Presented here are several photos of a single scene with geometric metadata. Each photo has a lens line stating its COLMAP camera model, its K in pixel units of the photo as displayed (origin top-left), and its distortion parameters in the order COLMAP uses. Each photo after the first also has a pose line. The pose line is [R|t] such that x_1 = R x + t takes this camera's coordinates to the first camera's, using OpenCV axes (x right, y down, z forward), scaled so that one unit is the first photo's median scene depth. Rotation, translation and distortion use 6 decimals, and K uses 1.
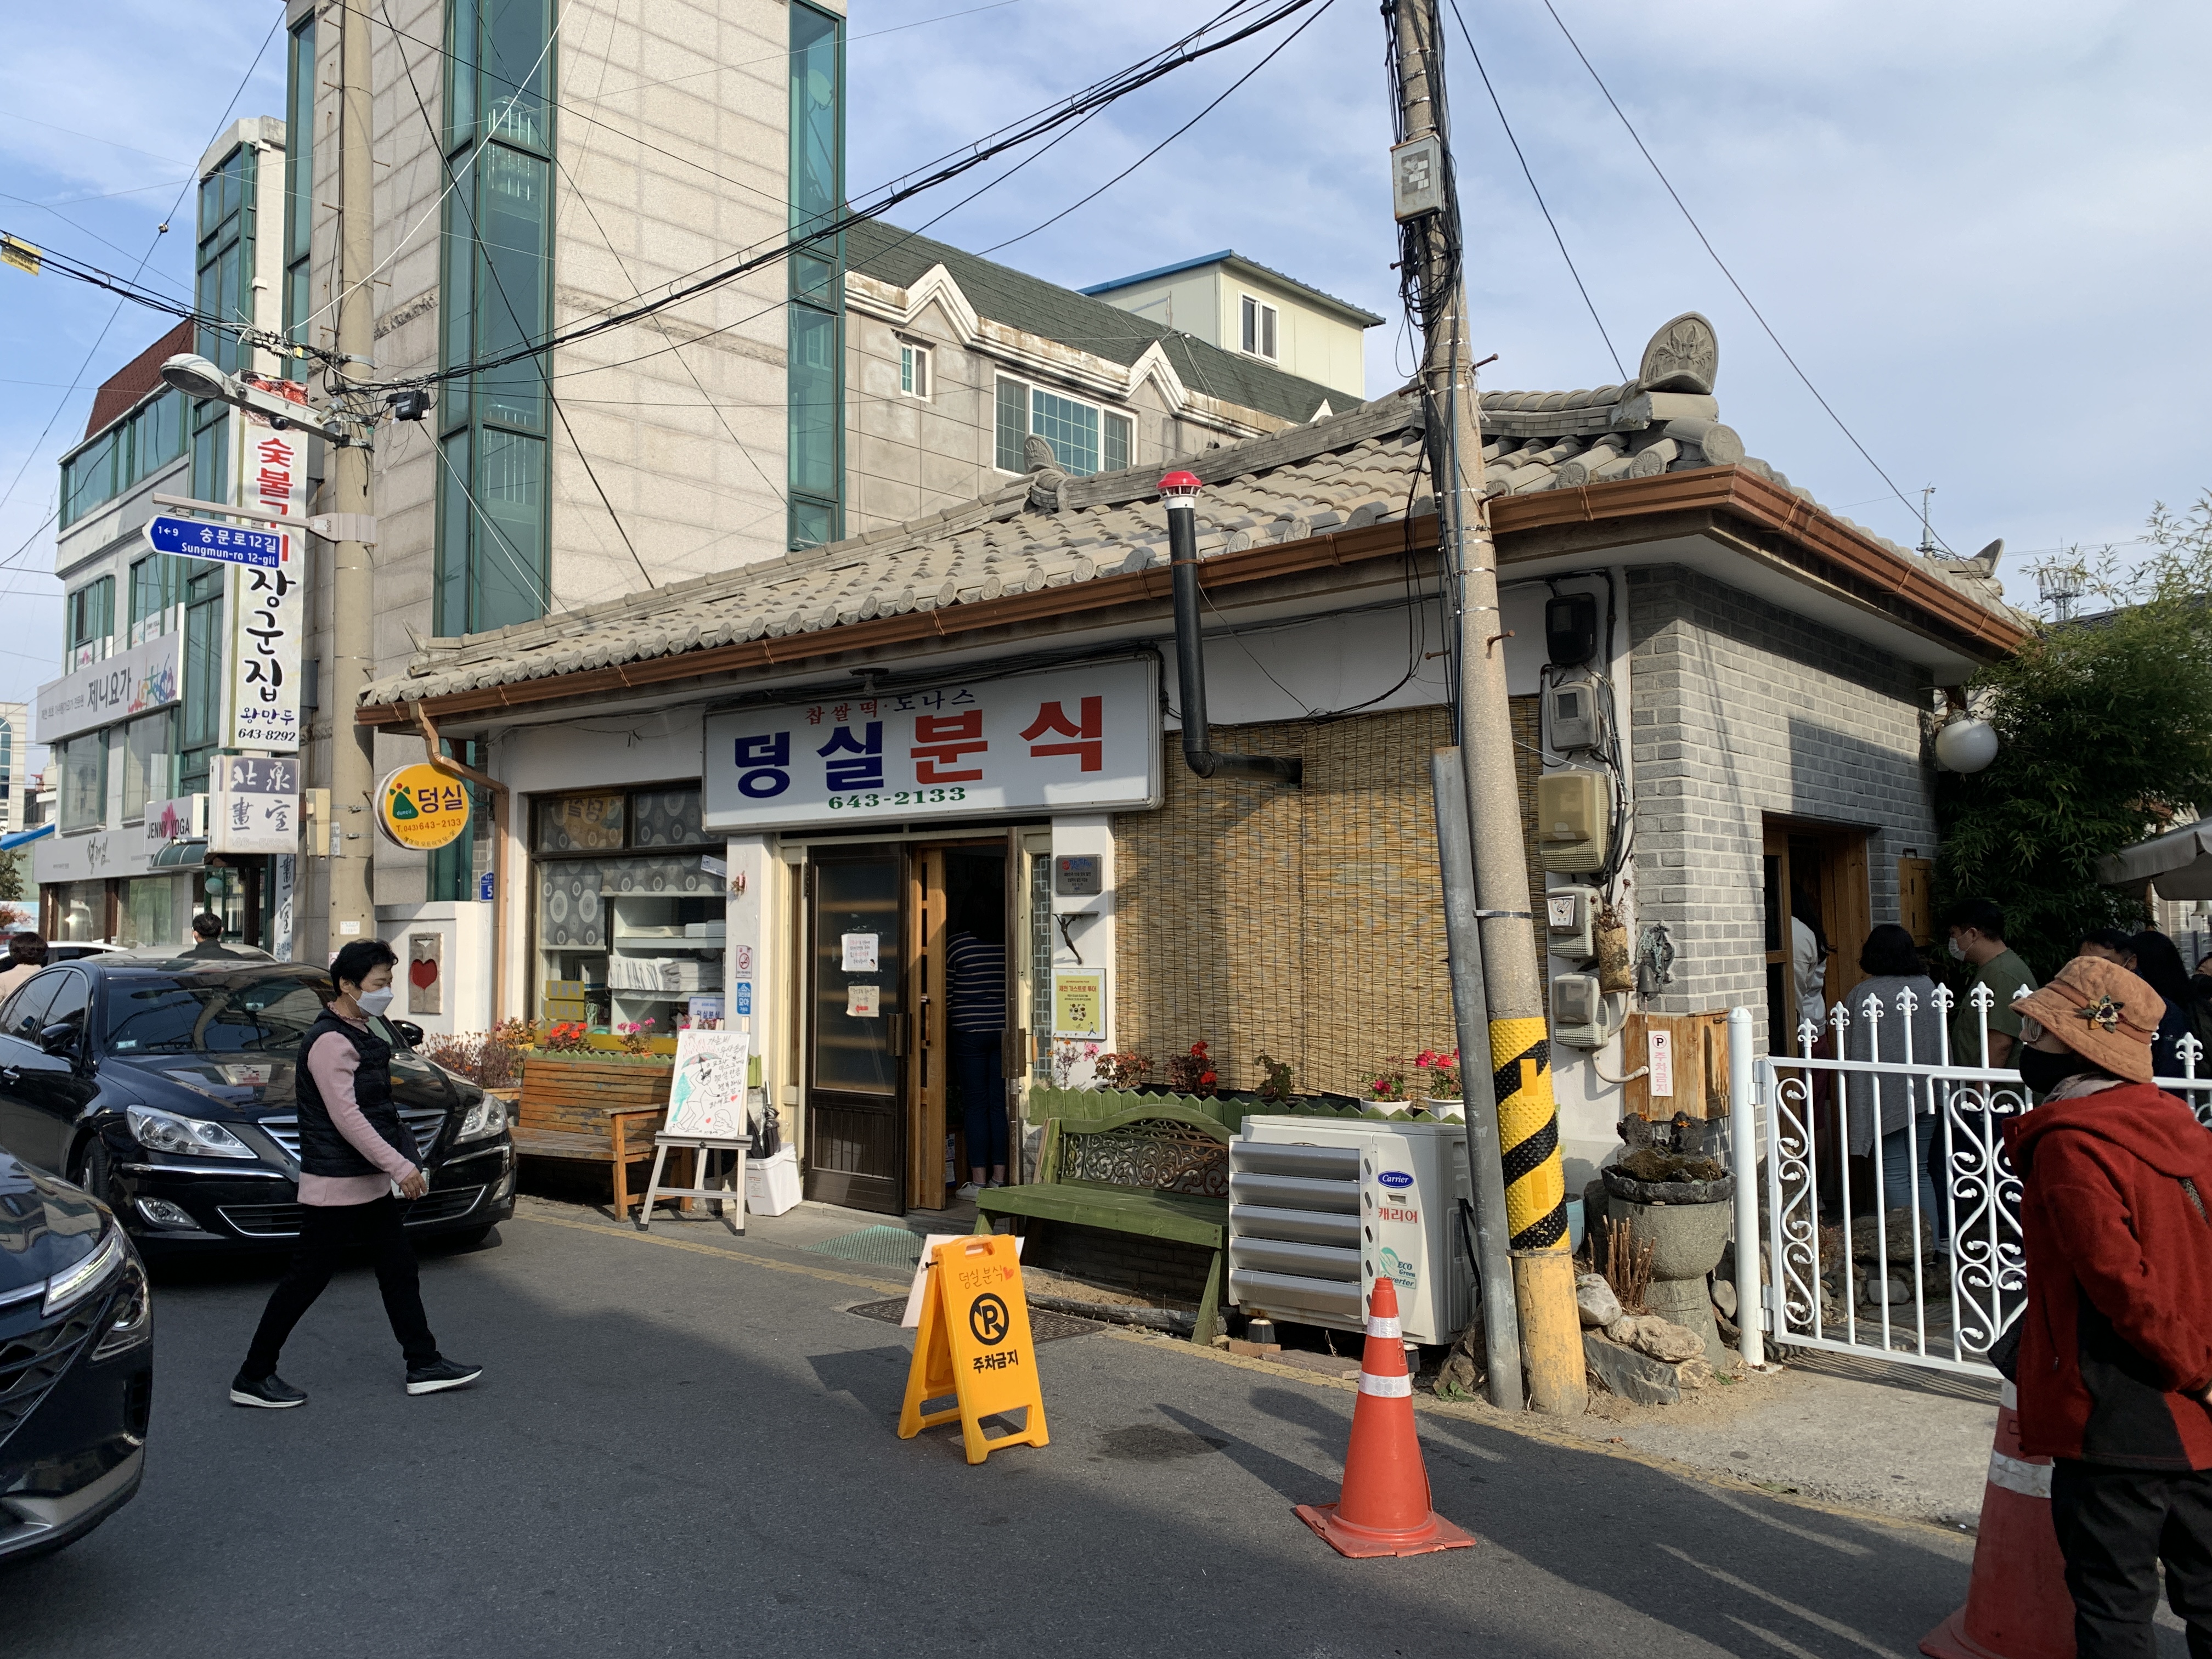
lens RADIAL K [[1677.3, 0, 1096.7], [0, 1677.3, 800.3], [0, 0, 1]] dist [0.003639, 0.004657]
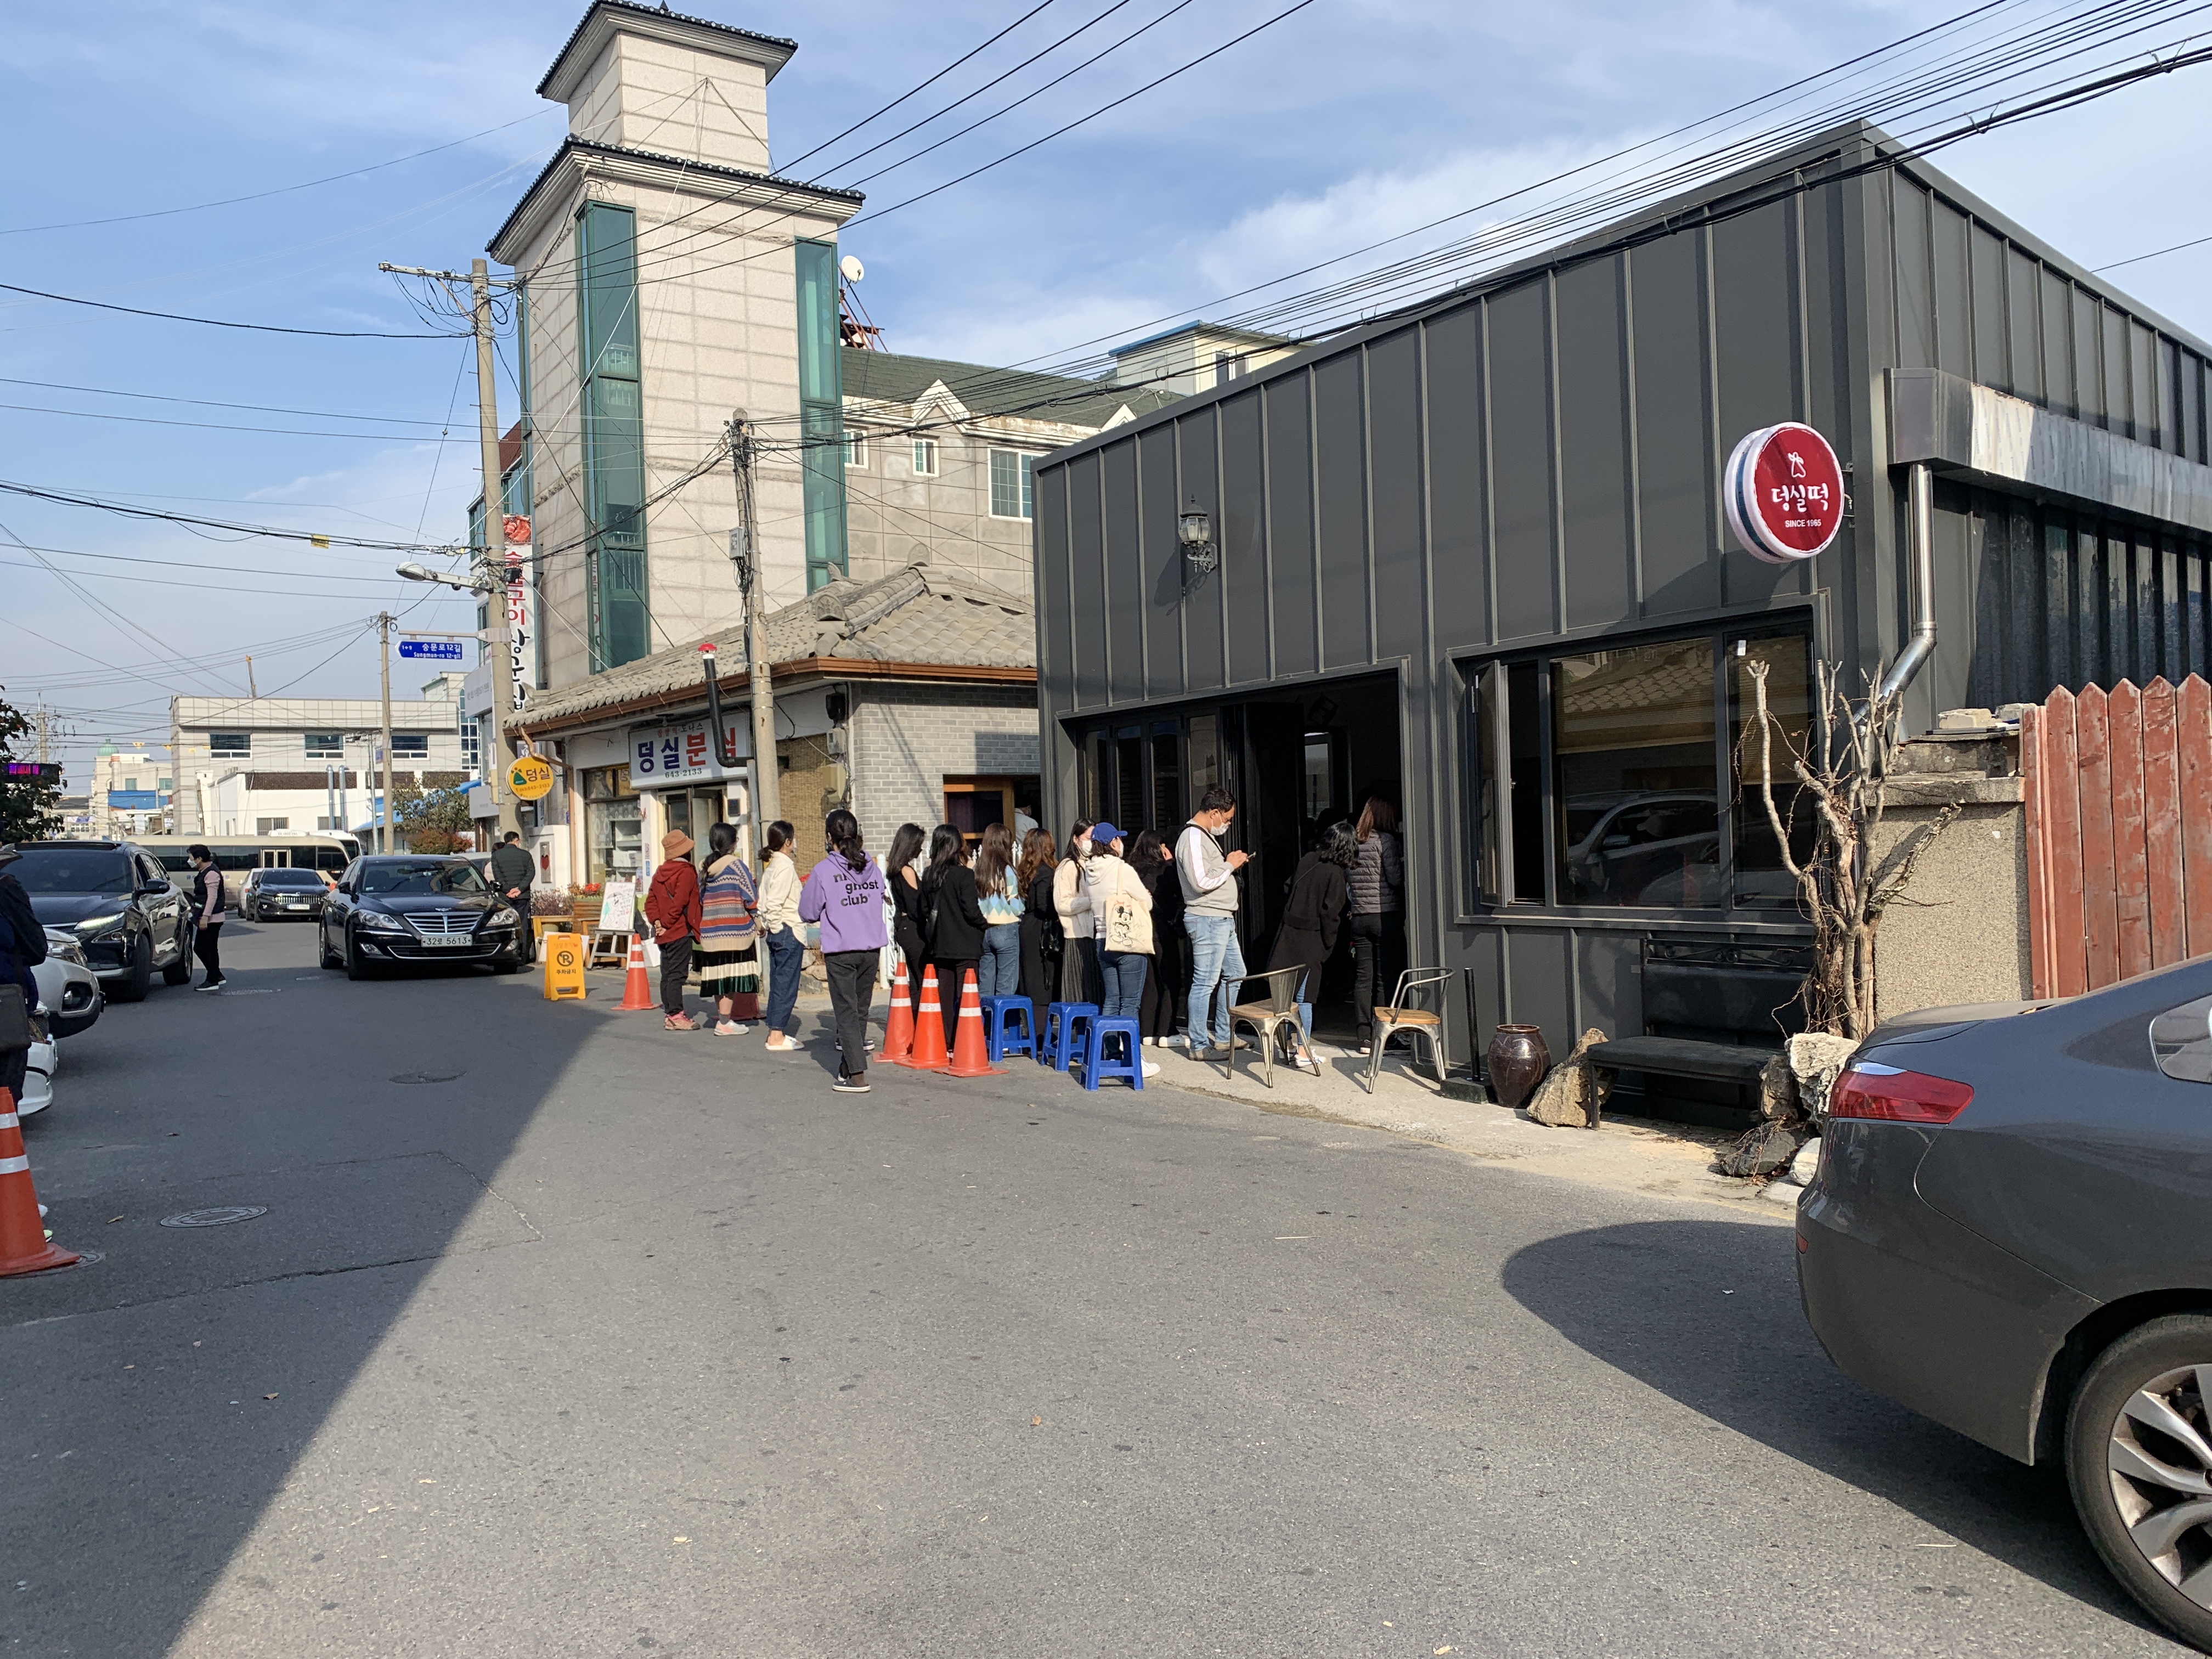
lens RADIAL K [[1650.9, 0, 1106.0], [0, 1650.9, 829.5], [0, 0, 1]] dist [0.008556, 0.001864]
pose [[0.972346, -0.024565, -0.232247, 0.813295], [0.040936, 0.996984, 0.065933, -0.041987], [0.229927, -0.073617, 0.970420, -0.852103]]
